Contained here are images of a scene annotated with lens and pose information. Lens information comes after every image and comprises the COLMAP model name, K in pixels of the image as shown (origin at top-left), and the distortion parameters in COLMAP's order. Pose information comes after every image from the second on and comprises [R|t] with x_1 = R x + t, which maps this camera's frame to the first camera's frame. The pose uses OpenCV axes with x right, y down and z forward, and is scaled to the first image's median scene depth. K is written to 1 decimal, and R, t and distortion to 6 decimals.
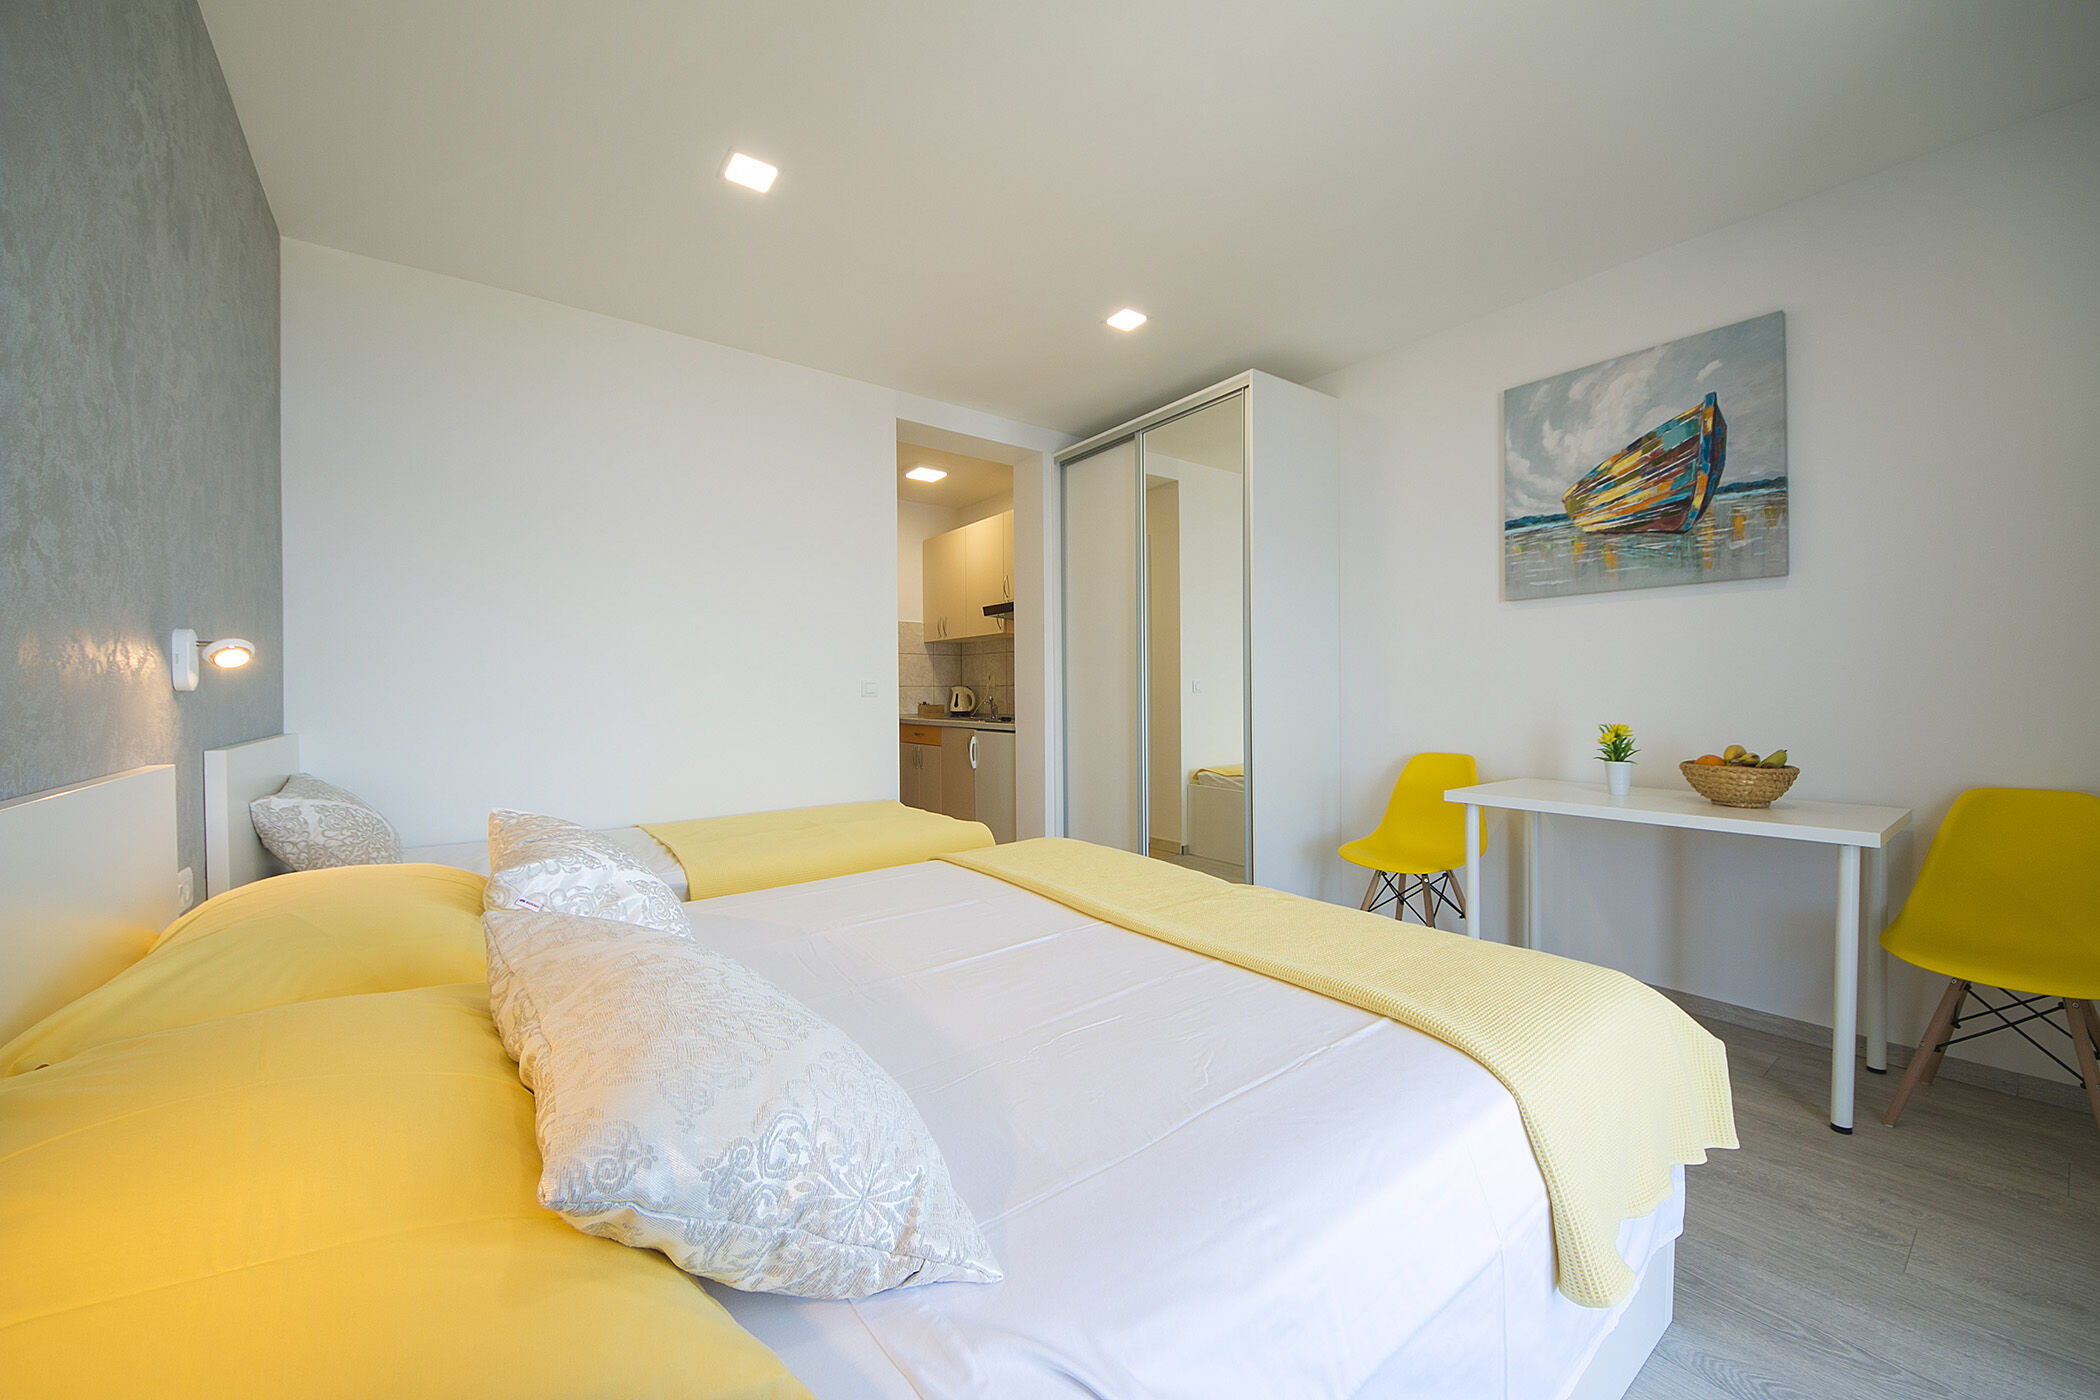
lens RADIAL K [[791.3, 0, 1047.7], [0, 791.3, 709.1], [0, 0, 1]] dist [-0.011852, 0.002831]
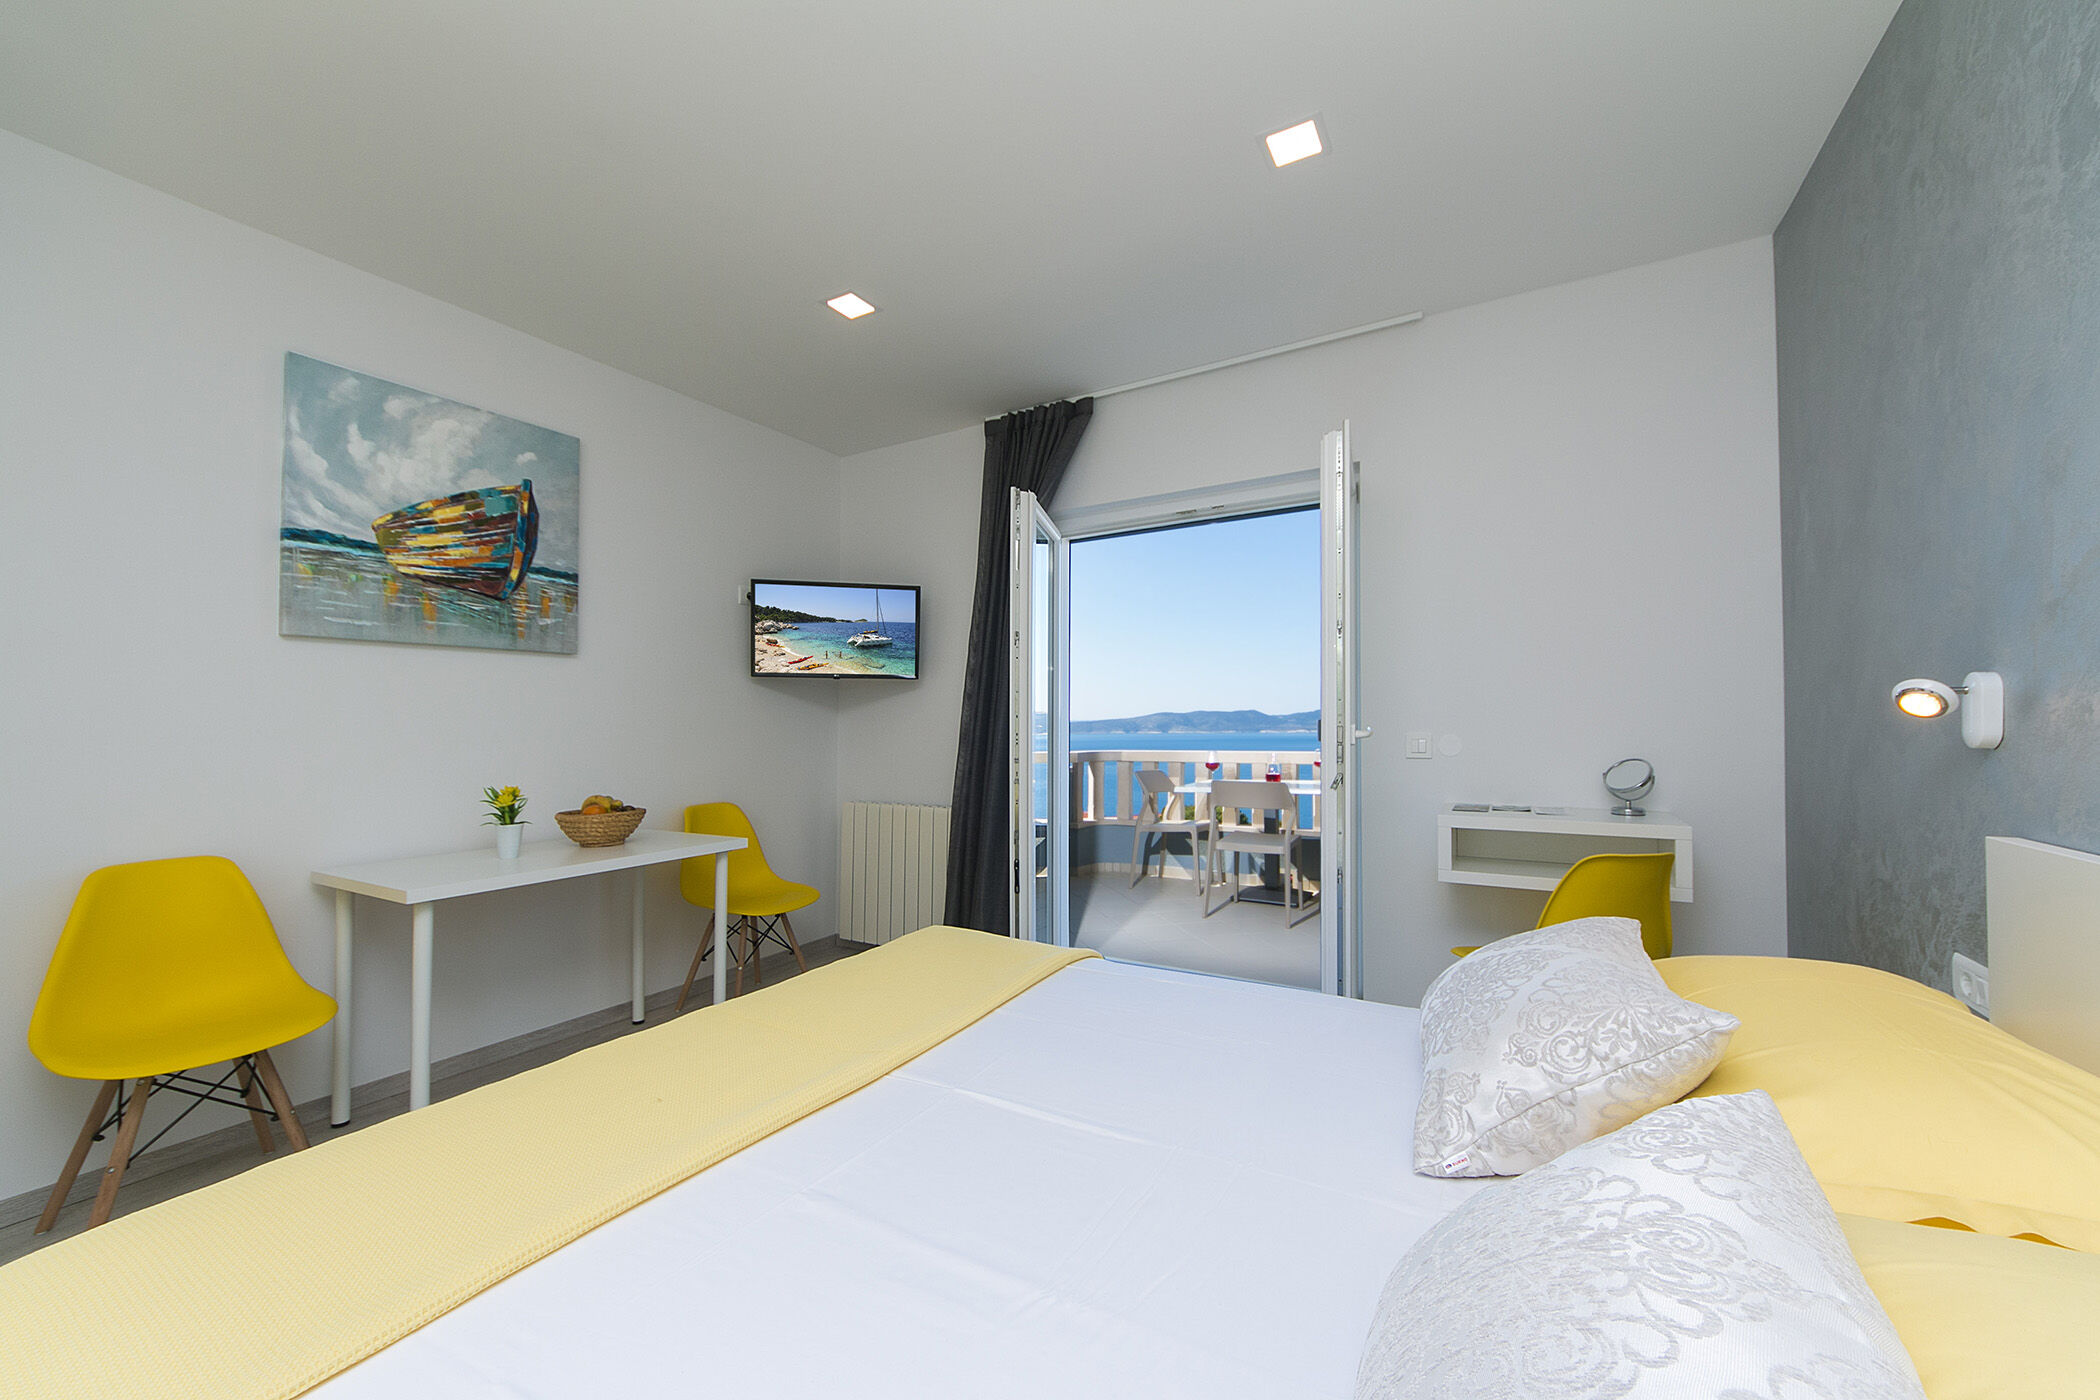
lens RADIAL K [[791.3, 0, 1051.6], [0, 791.3, 716.7], [0, 0, 1]] dist [-0.011852, 0.002831]
pose [[-0.393217, 0.002247, 0.919443, -0.433810], [0.015090, 0.999878, 0.004010, -0.060233], [-0.919322, 0.015451, -0.393203, 0.723291]]
